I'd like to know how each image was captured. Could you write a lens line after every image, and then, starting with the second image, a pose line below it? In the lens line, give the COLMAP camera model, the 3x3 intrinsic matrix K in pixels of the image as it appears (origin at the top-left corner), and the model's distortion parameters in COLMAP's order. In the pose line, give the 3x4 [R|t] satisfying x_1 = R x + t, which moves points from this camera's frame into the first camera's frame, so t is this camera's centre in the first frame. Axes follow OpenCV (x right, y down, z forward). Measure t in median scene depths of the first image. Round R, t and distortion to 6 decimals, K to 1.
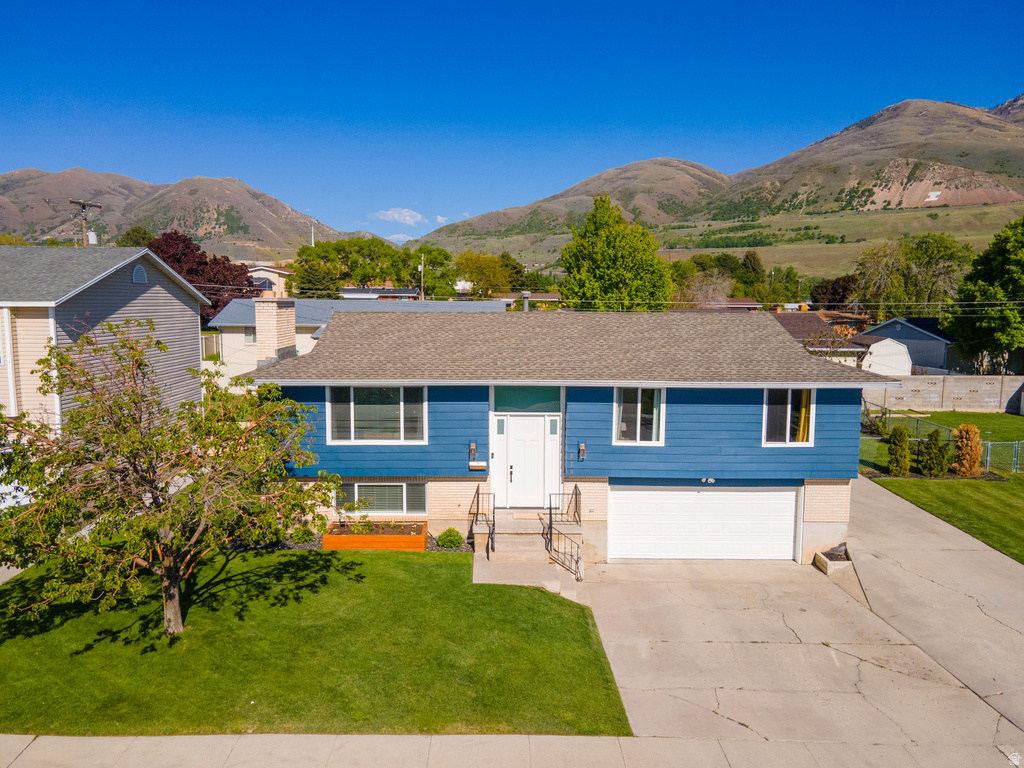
lens RADIAL K [[750.4, 0, 503.6], [0, 750.4, 384.6], [0, 0, 1]] dist [0.033854, 0.012004]
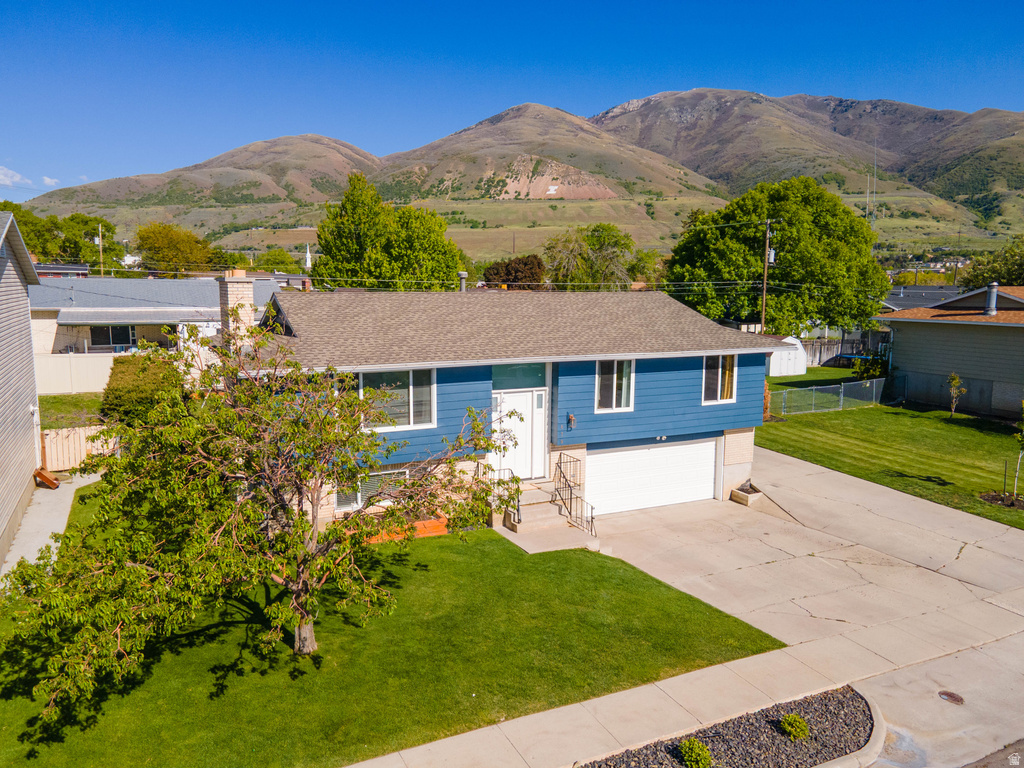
lens RADIAL K [[750.4, 0, 503.6], [0, 750.4, 384.6], [0, 0, 1]] dist [0.033854, 0.012004]
pose [[0.902640, -0.059459, 0.426270, -0.437739], [0.048018, 0.998140, 0.037548, -0.009053], [-0.427709, -0.013424, 0.903817, 0.069714]]
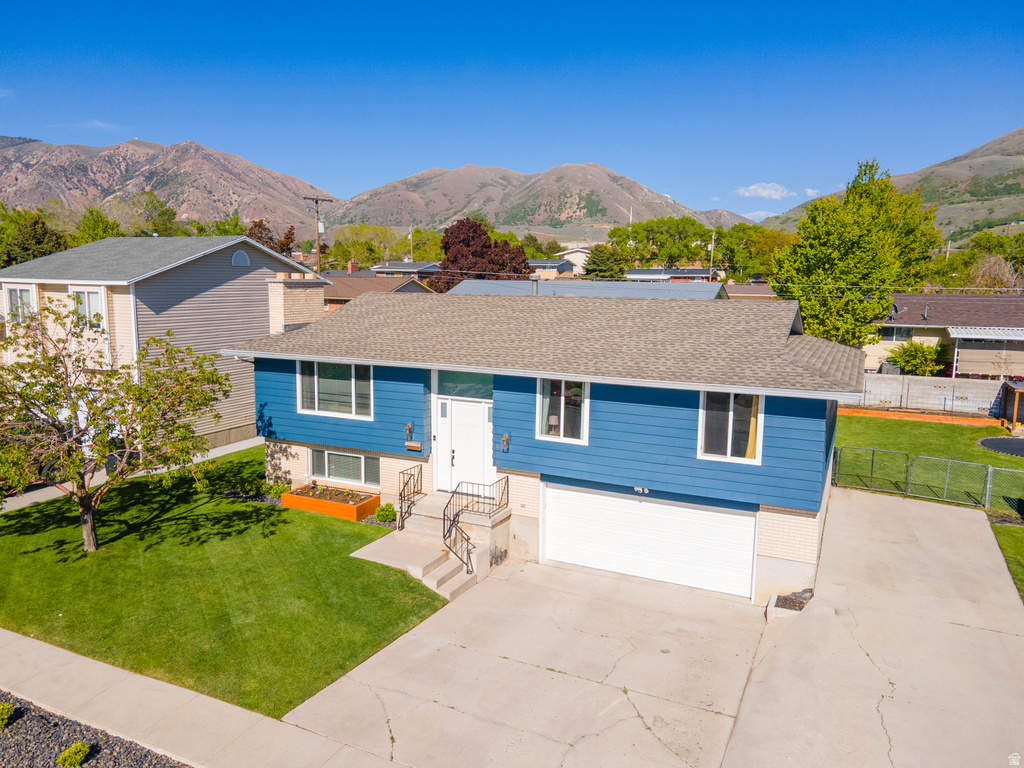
lens RADIAL K [[750.4, 0, 503.6], [0, 750.4, 384.6], [0, 0, 1]] dist [0.033854, 0.012004]
pose [[0.896204, 0.068297, -0.438354, 0.514535], [-0.057088, 0.997618, 0.038719, -0.021239], [0.439954, -0.009675, 0.897968, 0.140969]]
